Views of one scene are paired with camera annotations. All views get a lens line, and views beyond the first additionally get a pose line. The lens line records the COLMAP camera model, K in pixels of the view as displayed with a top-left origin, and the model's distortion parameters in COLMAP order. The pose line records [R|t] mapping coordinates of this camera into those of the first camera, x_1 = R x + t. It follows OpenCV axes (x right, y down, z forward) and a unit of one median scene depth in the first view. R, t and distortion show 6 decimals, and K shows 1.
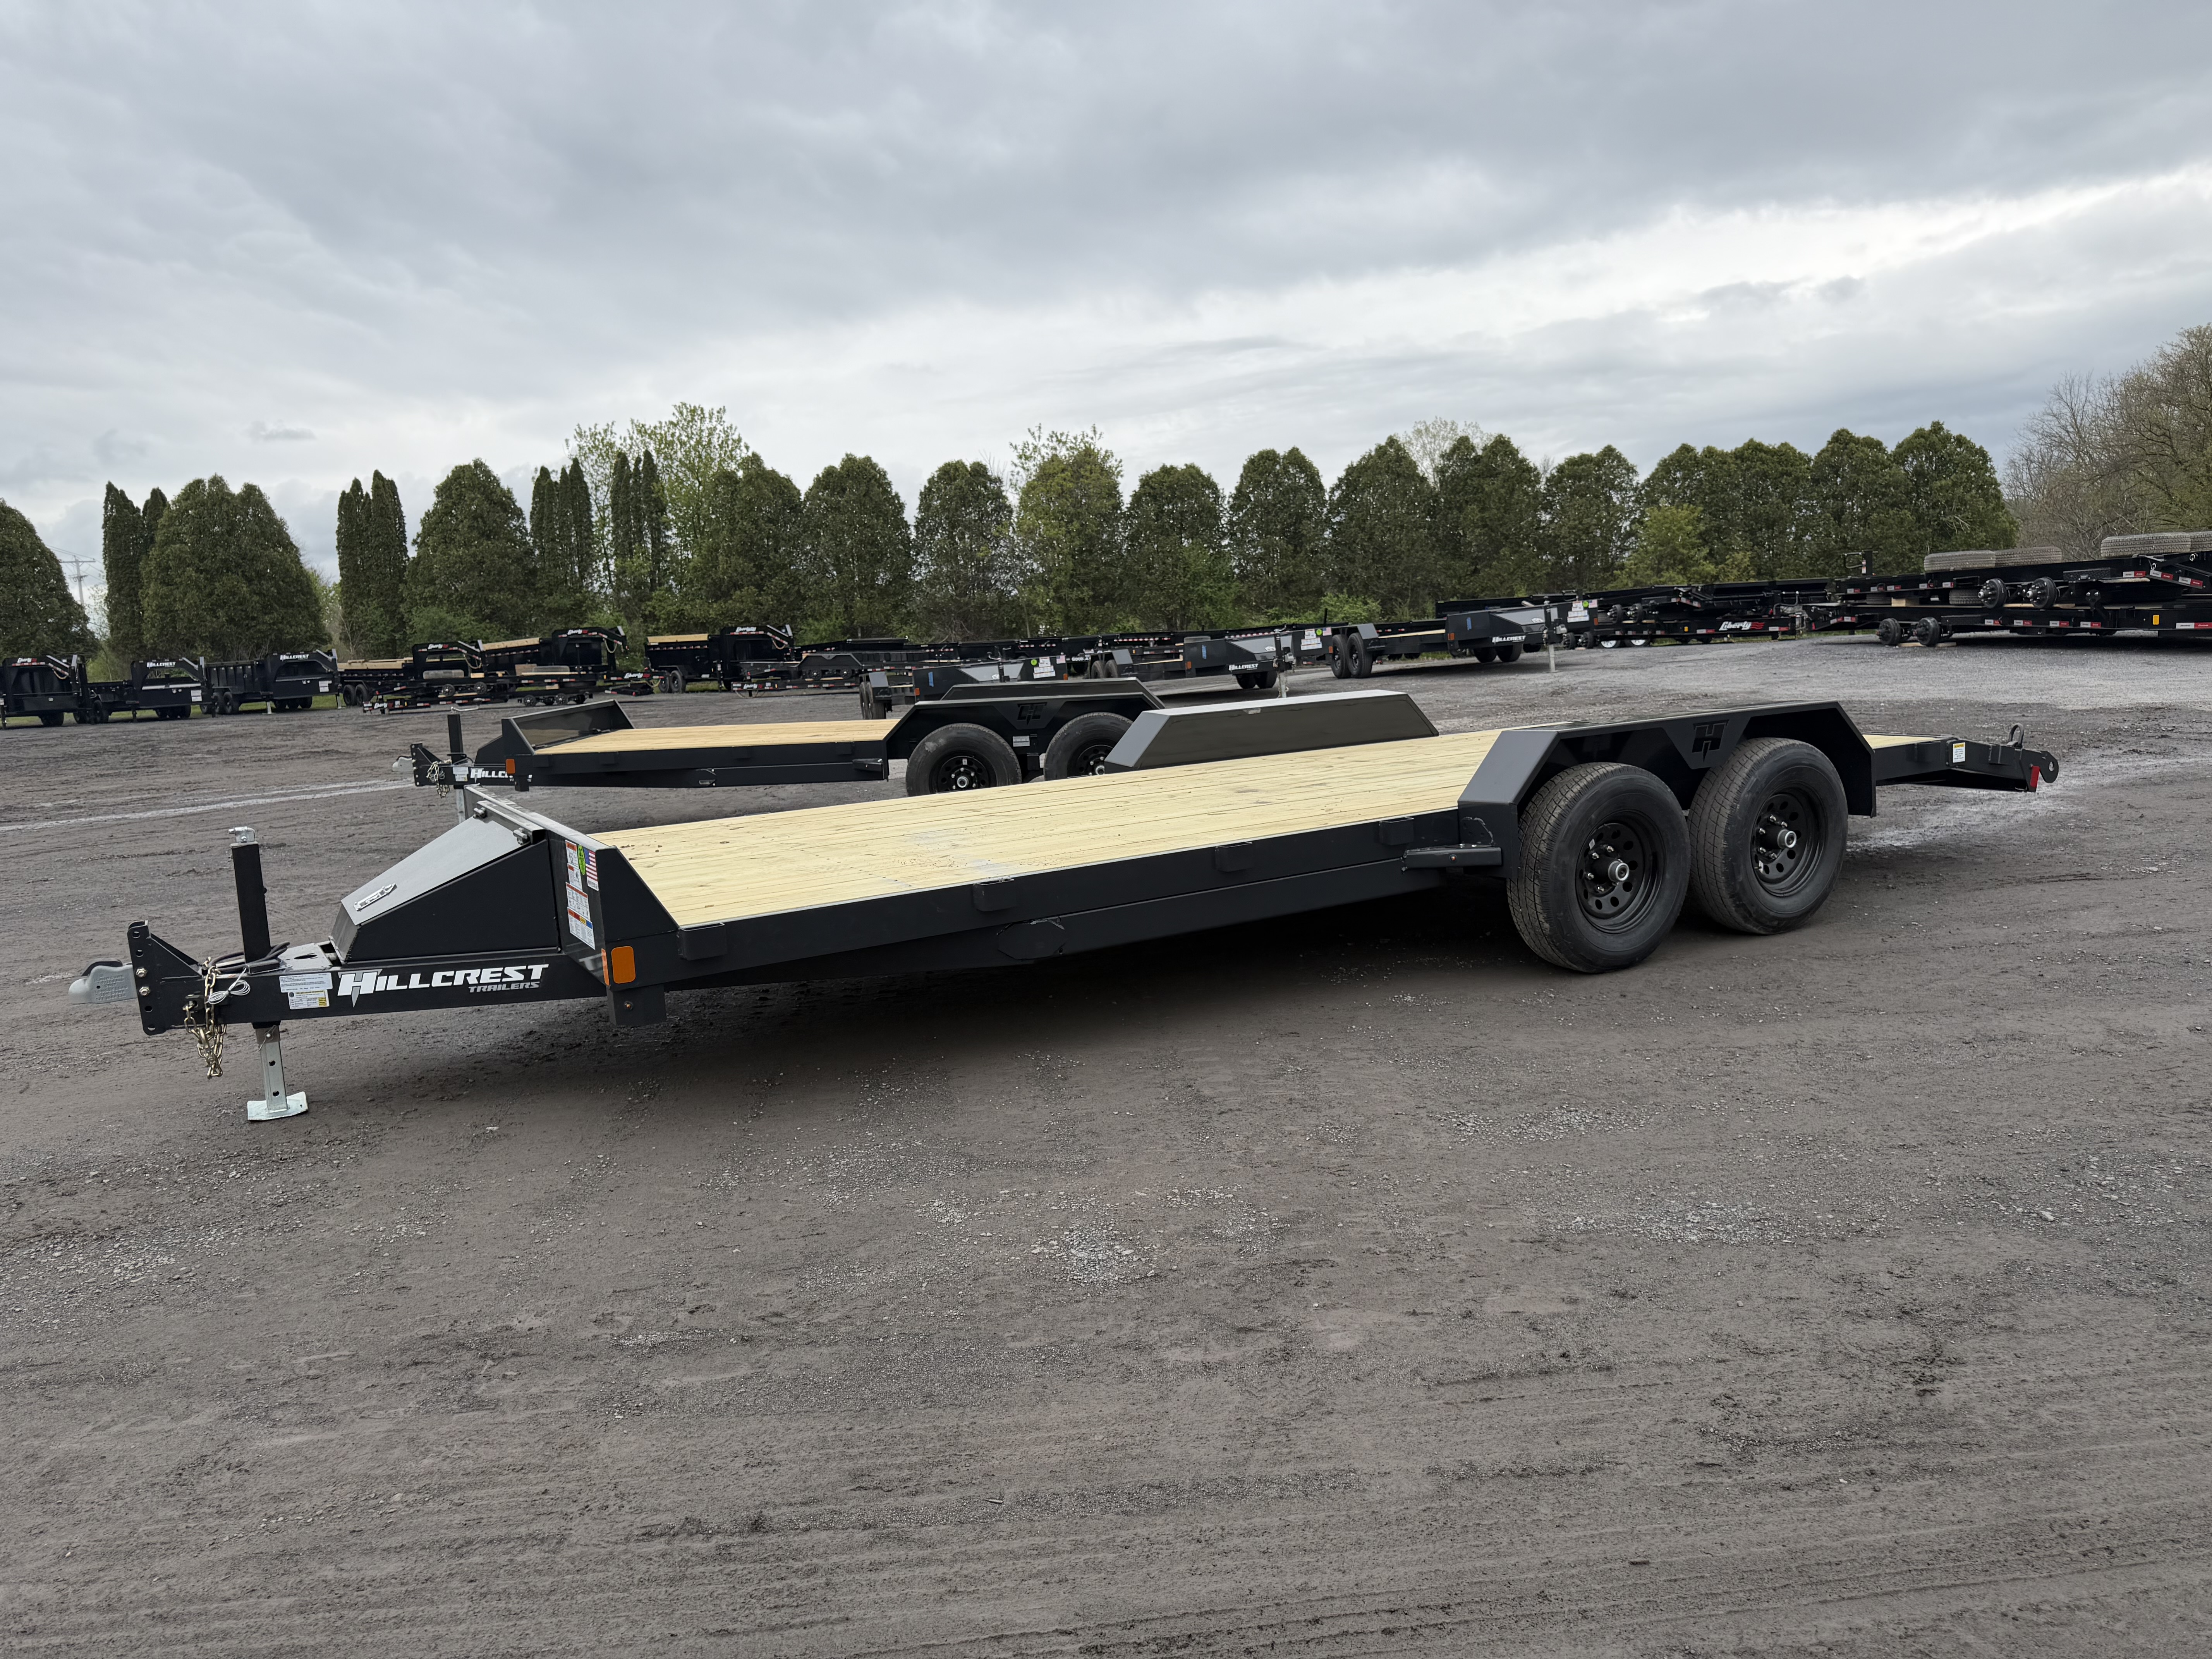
lens RADIAL K [[1538.2, 0, 1106.0], [0, 1538.2, 829.5], [0, 0, 1]] dist [0.129504, -0.168300]
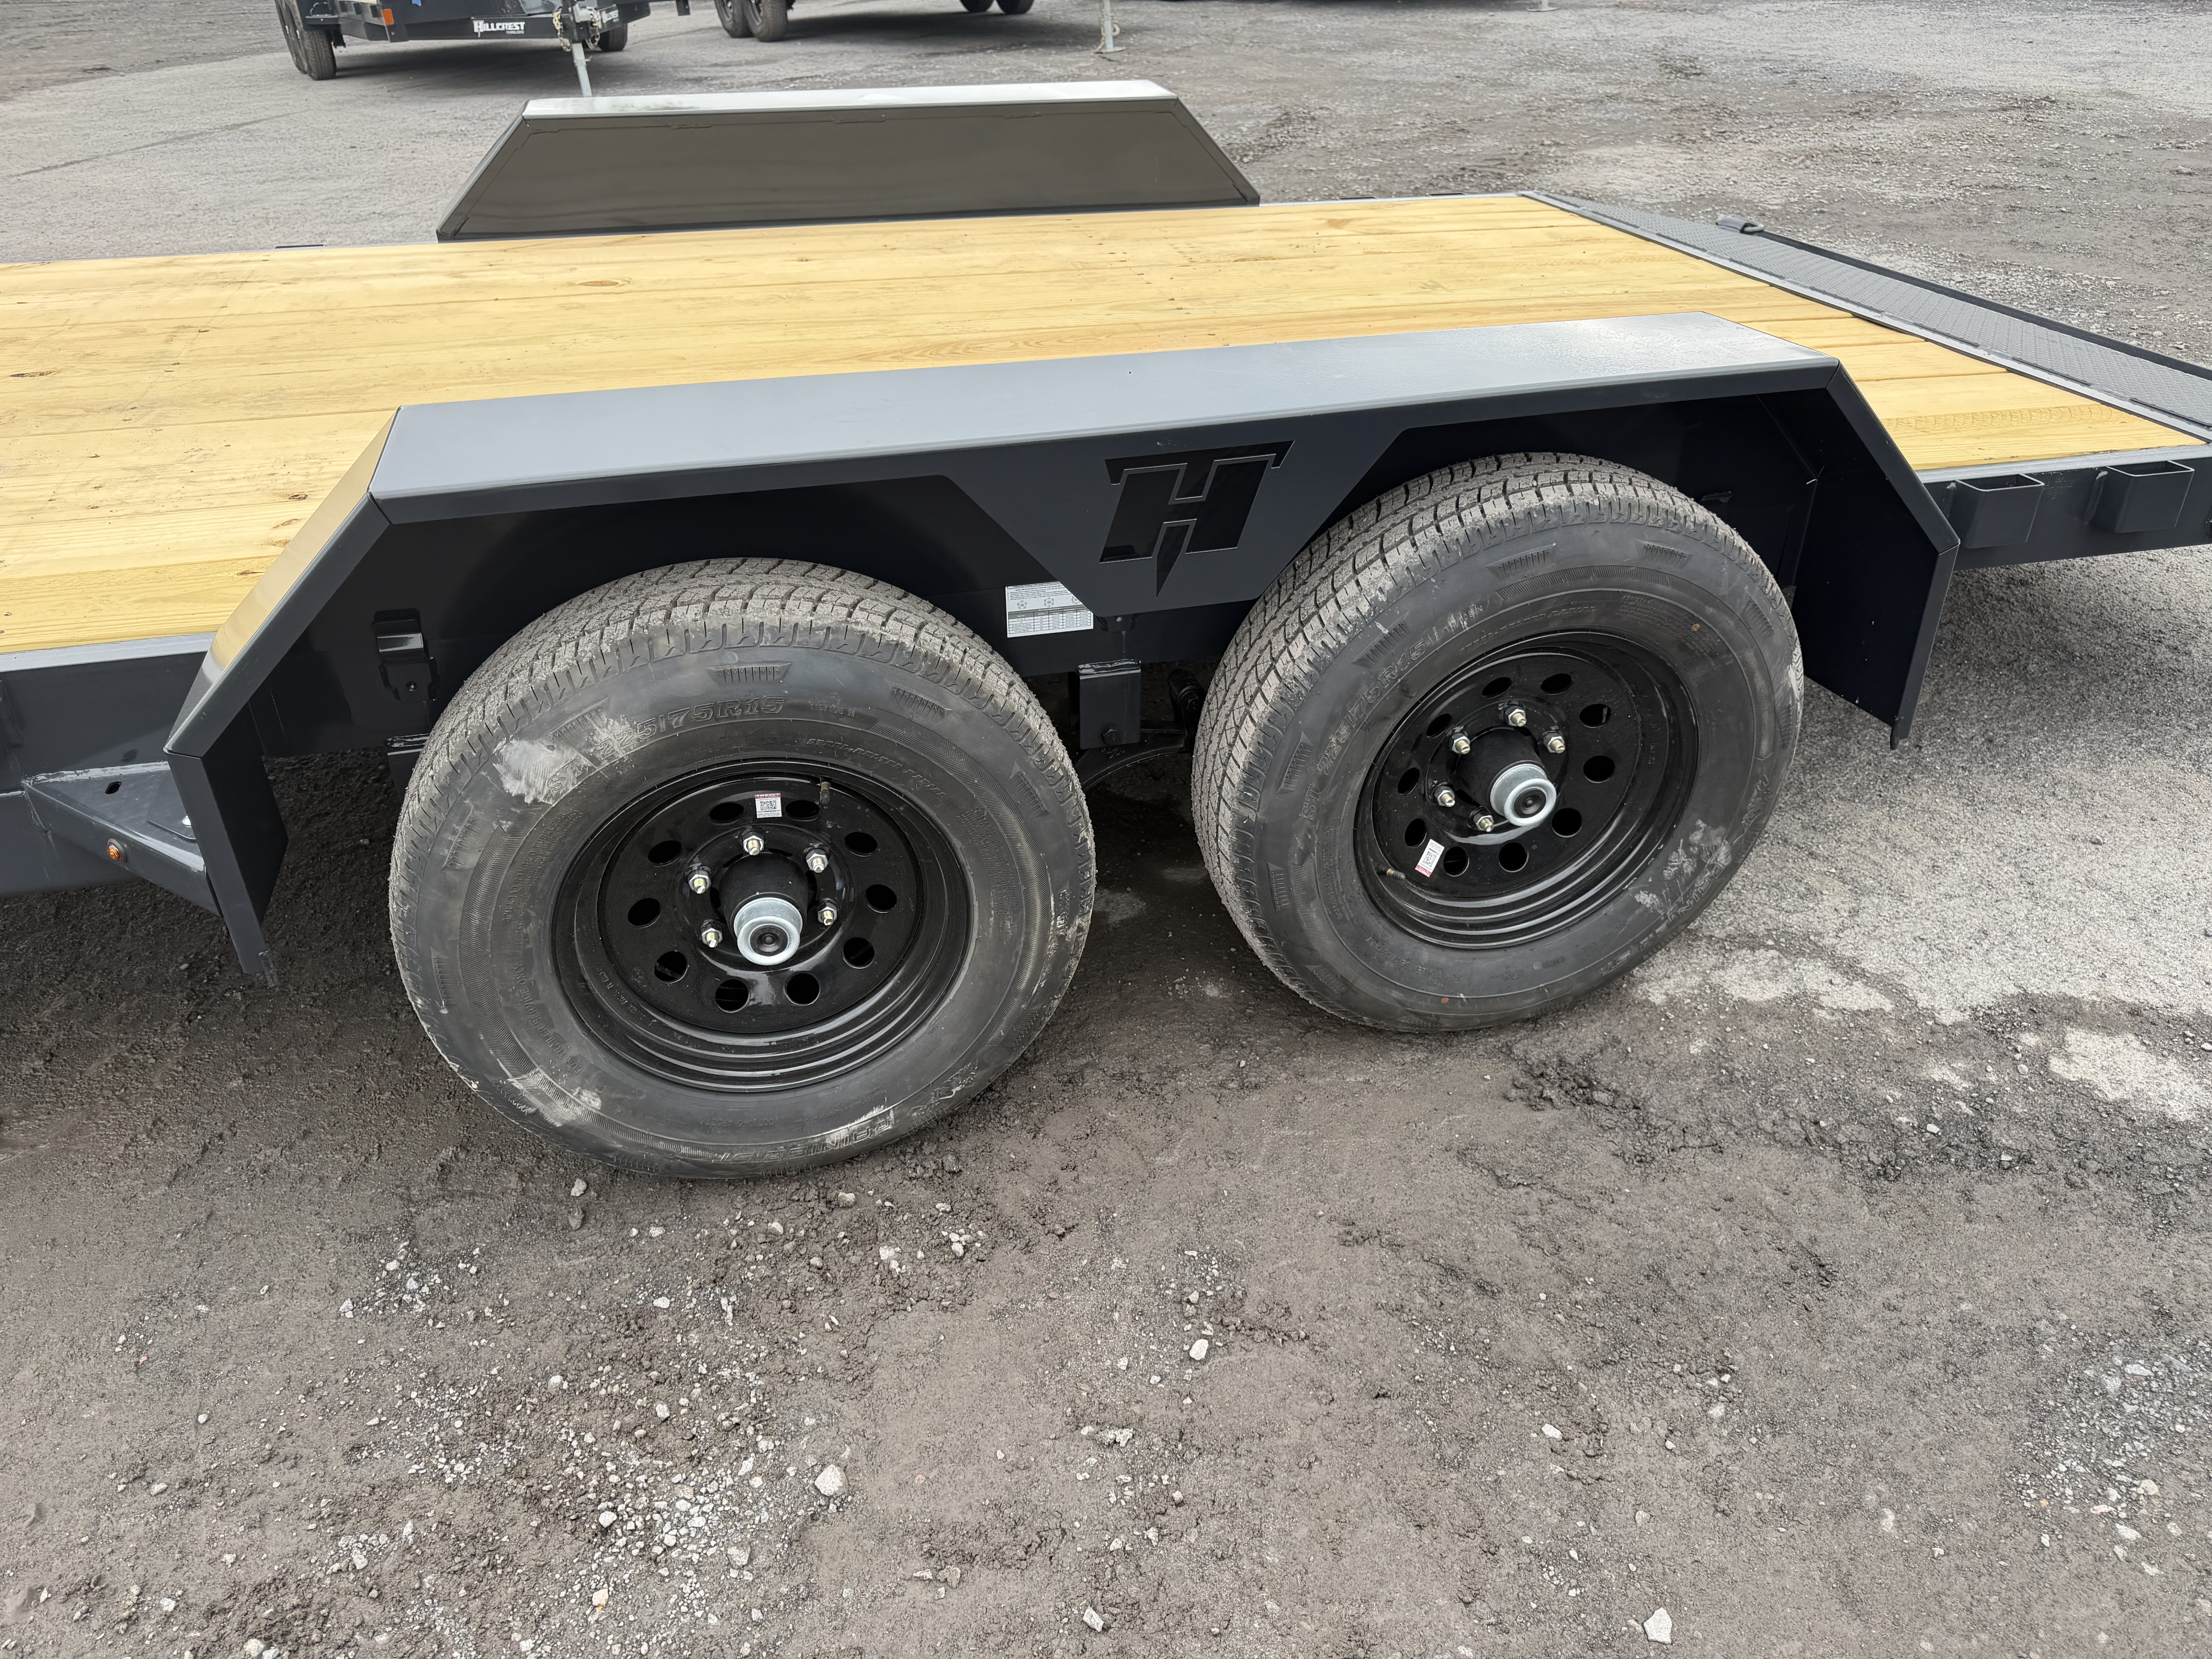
lens RADIAL K [[1538.2, 0, 1106.0], [0, 1538.2, 829.5], [0, 0, 1]] dist [0.129504, -0.168300]
pose [[0.968580, -0.090304, 0.231728, -0.044939], [-0.008282, 0.919522, 0.392952, -0.050527], [-0.248564, -0.382524, 0.889883, 0.397910]]
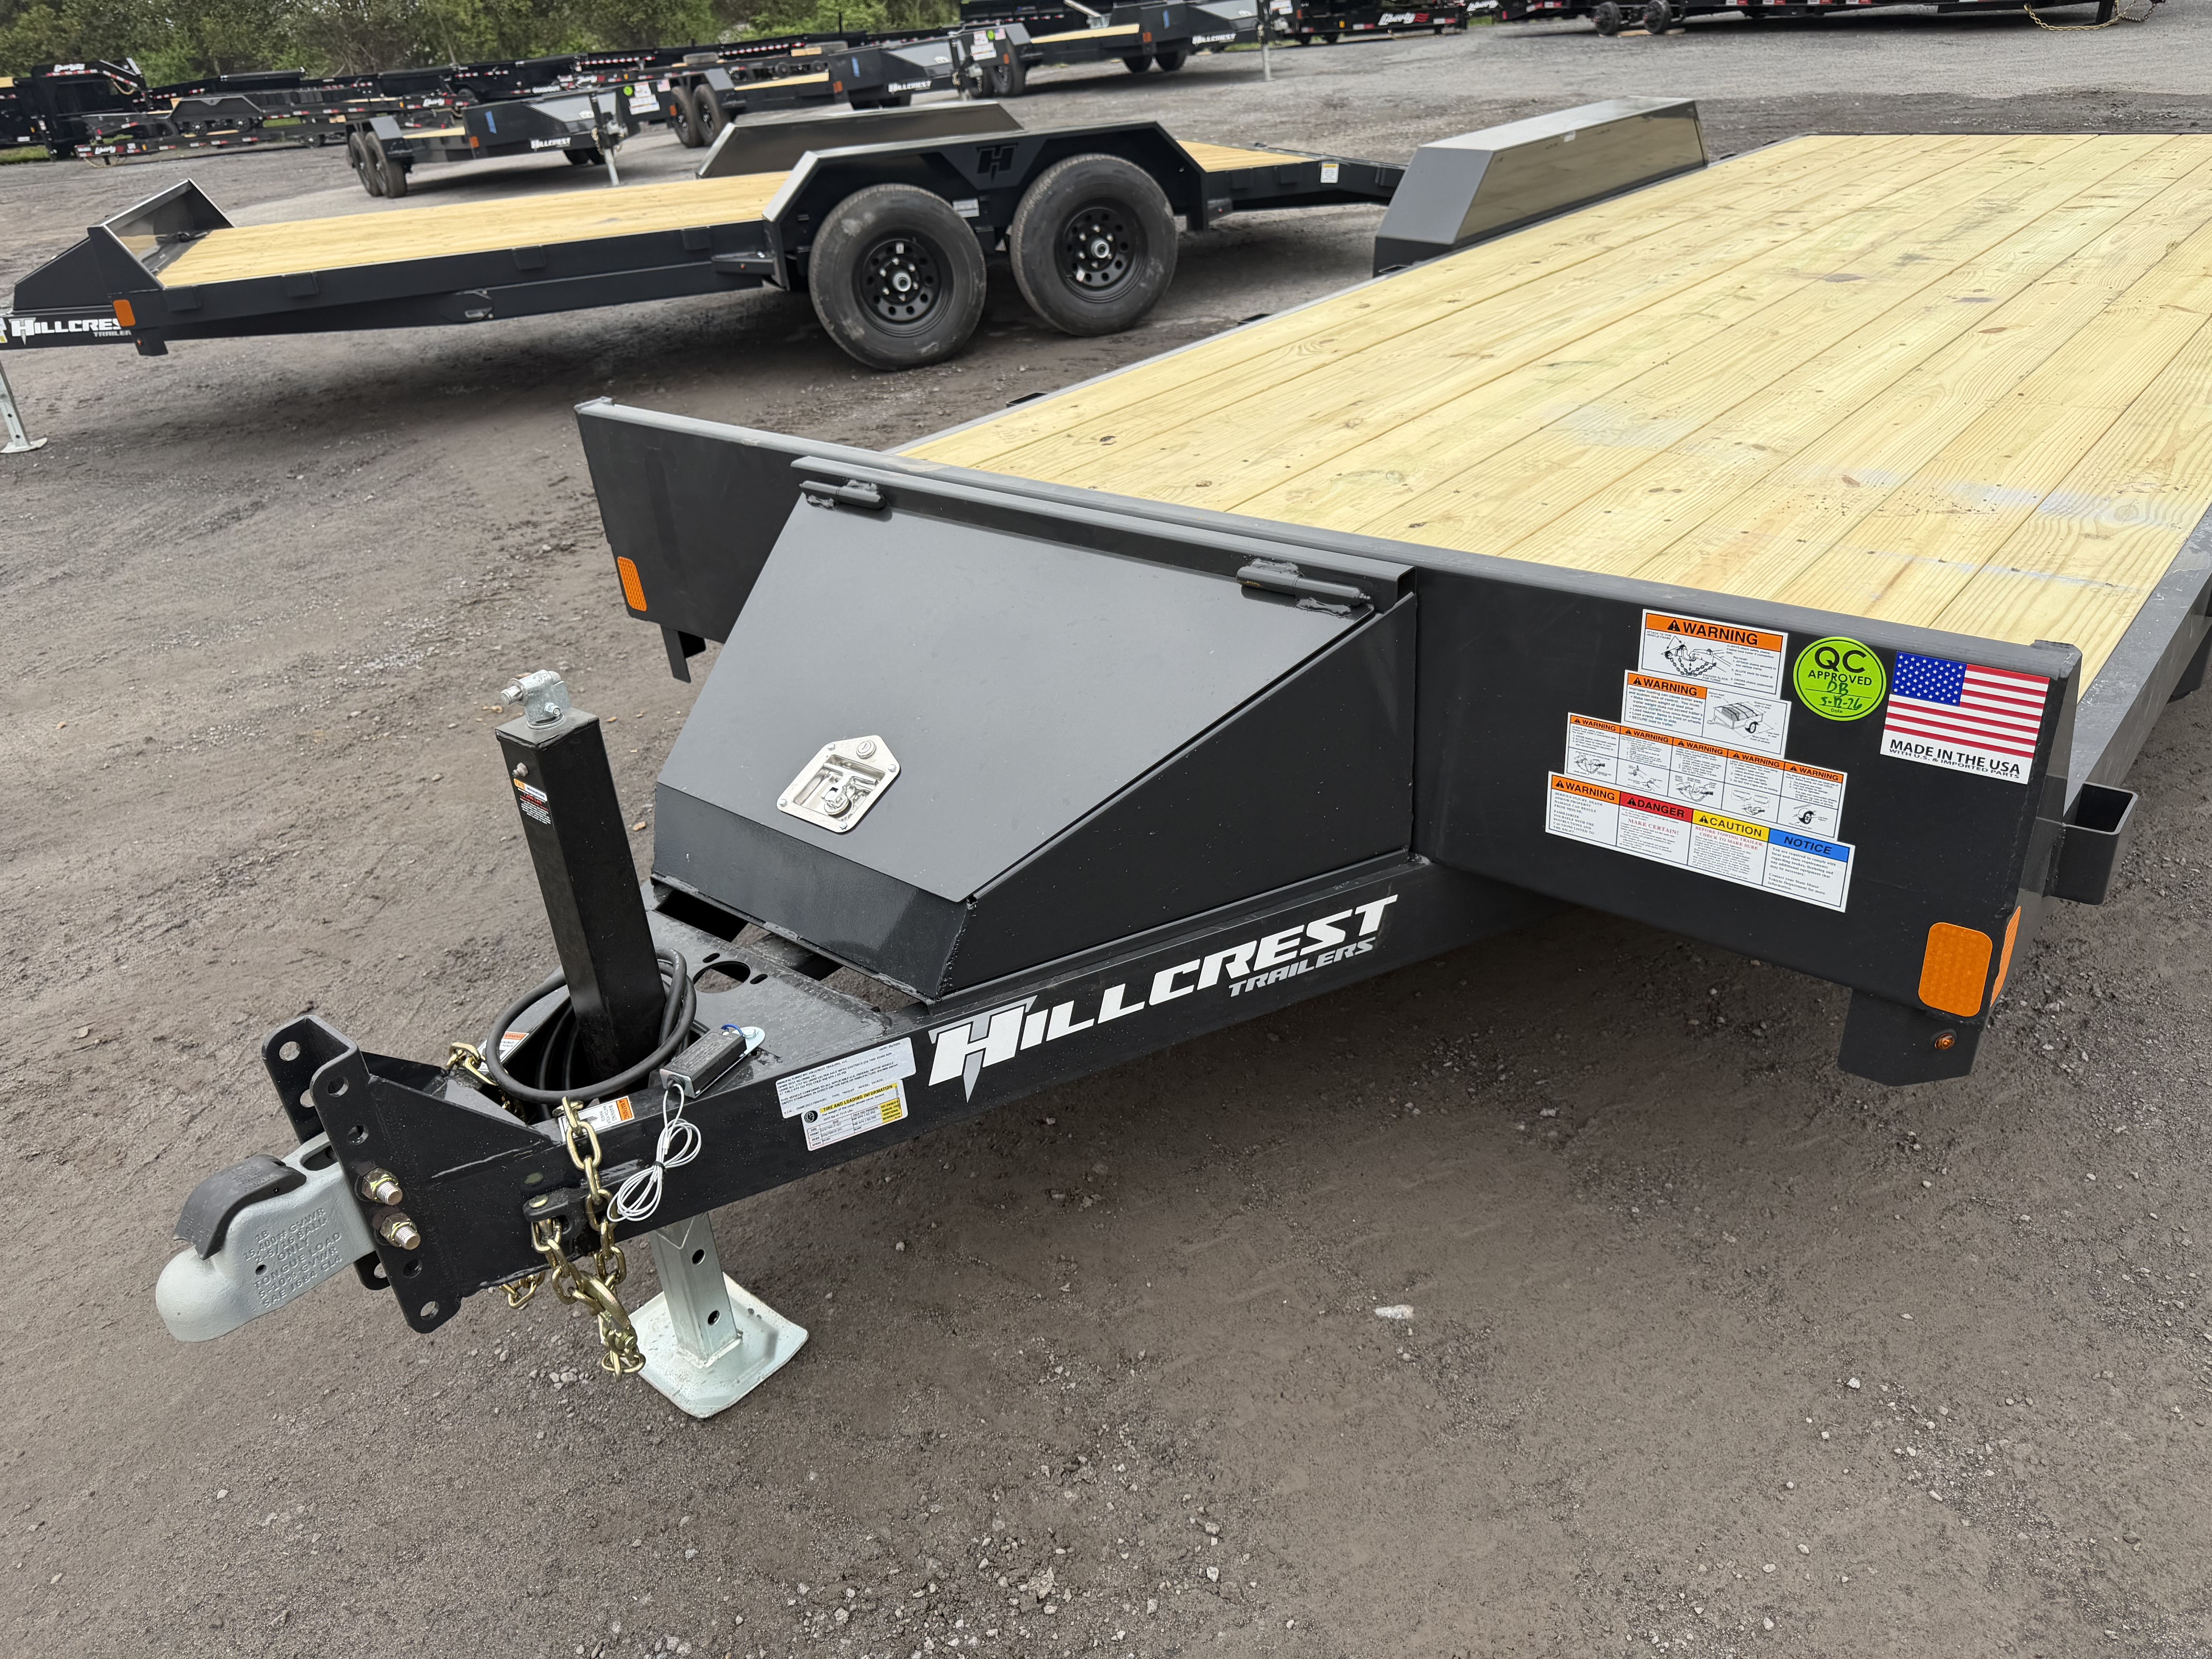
lens RADIAL K [[1561.9, 0, 1138.2], [0, 1561.9, 829.6], [0, 0, 1]] dist [0.029412, -0.032302]
pose [[0.937196, -0.181781, 0.297690, -0.113151], [0.073813, 0.937493, 0.340087, -0.014860], [-0.340903, -0.296754, 0.892033, 0.141325]]
